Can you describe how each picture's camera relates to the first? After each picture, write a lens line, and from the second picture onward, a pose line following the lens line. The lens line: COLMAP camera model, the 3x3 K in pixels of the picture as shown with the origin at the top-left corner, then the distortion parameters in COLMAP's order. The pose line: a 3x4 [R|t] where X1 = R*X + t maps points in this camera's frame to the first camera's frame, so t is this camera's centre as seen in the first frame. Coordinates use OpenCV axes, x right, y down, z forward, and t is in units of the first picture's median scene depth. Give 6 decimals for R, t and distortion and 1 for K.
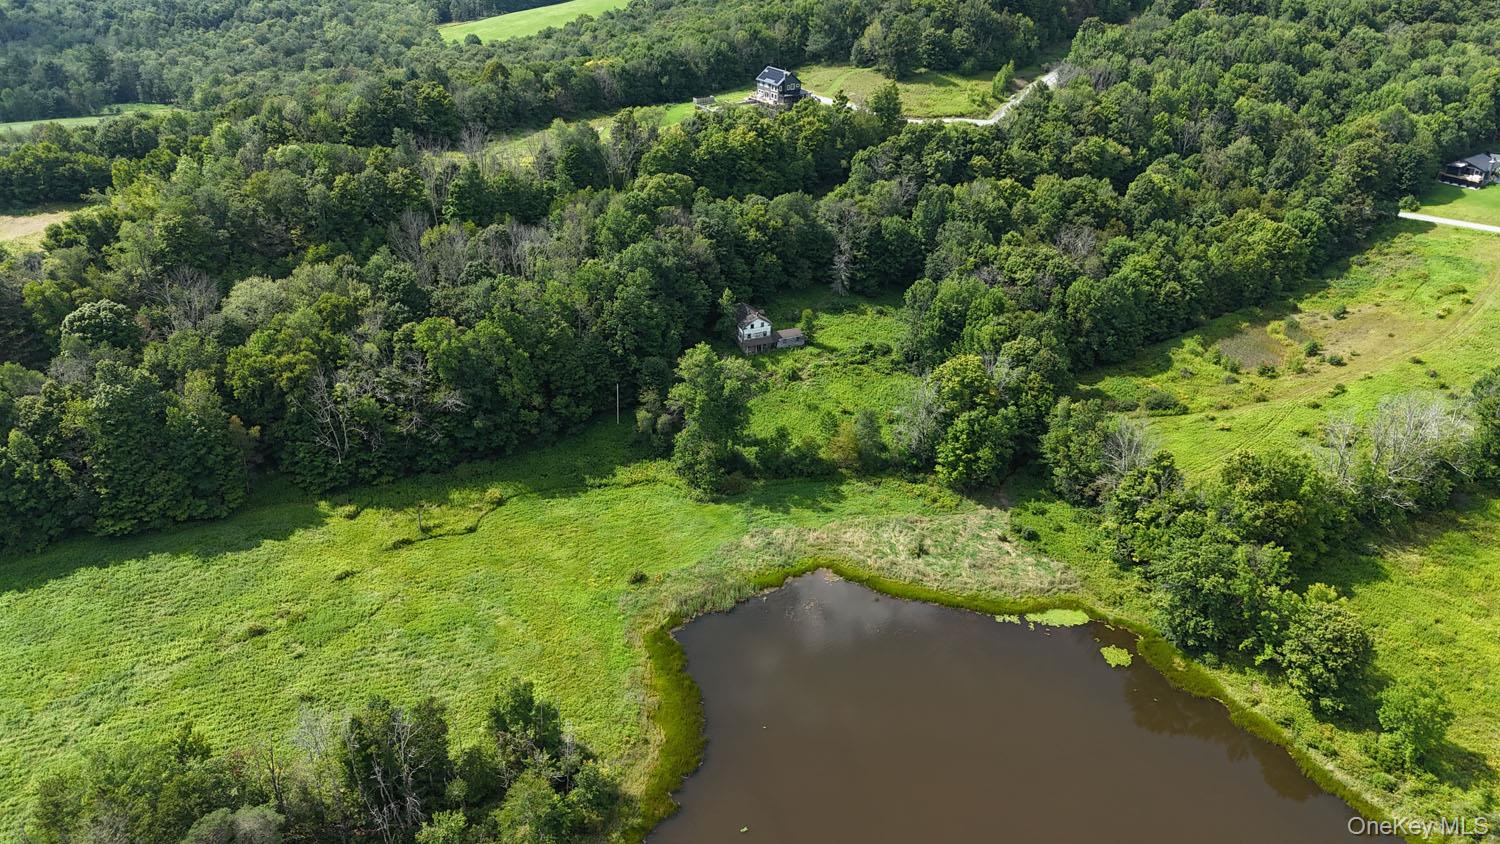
lens RADIAL K [[1098.3, 0, 750.8], [0, 1098.3, 419.3], [0, 0, 1]] dist [0.078781, -0.074622]
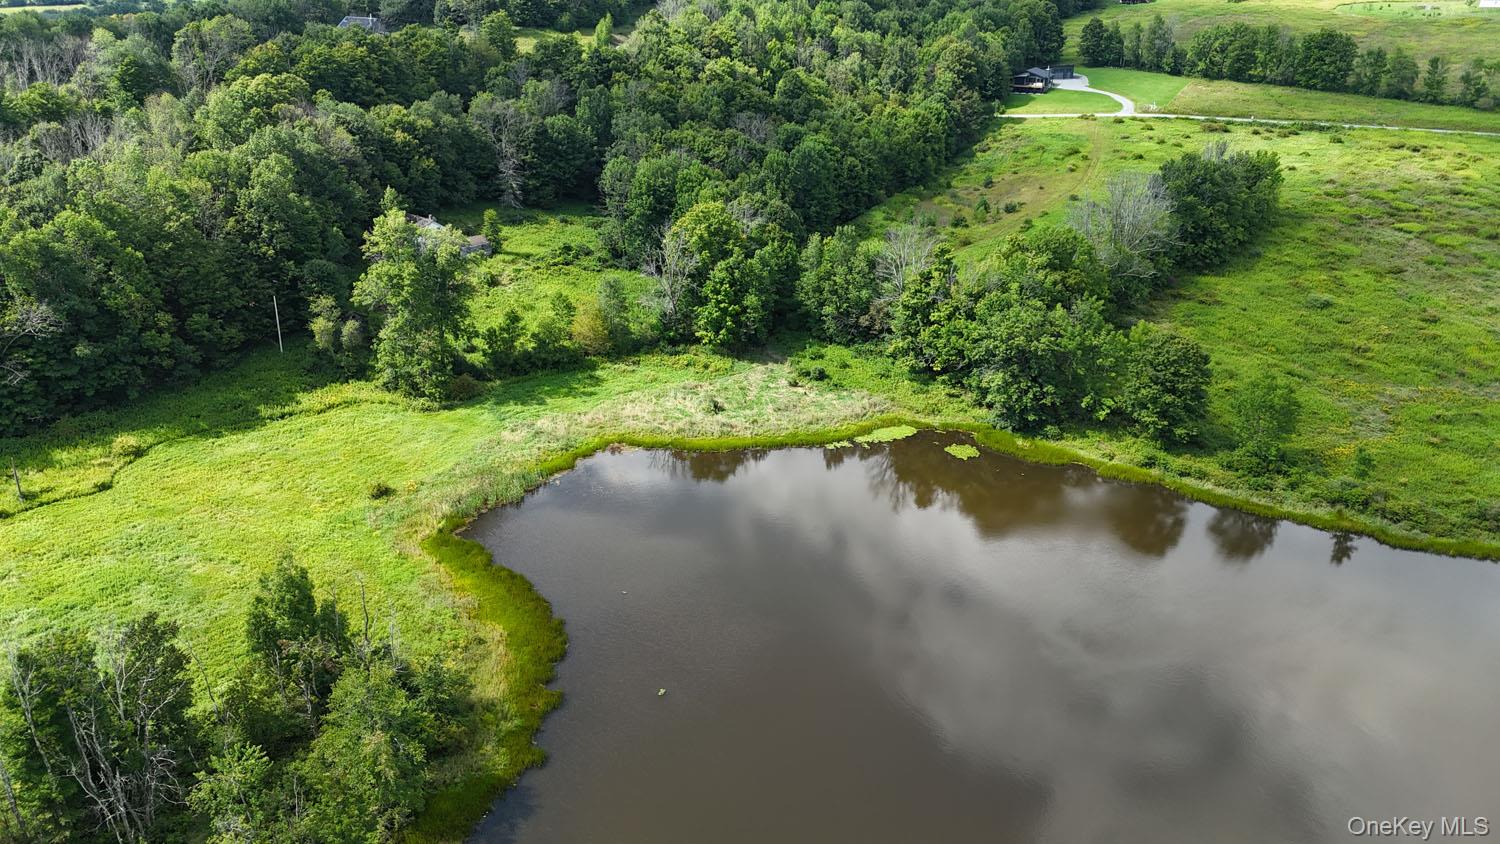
lens RADIAL K [[1100.1, 0, 750.6], [0, 1100.1, 415.6], [0, 0, 1]] dist [0.082837, -0.082127]
pose [[0.910585, -0.166240, 0.378416, -0.116138], [0.198915, 0.978808, -0.048655, 0.138543], [-0.362308, 0.119578, 0.924356, 0.163470]]
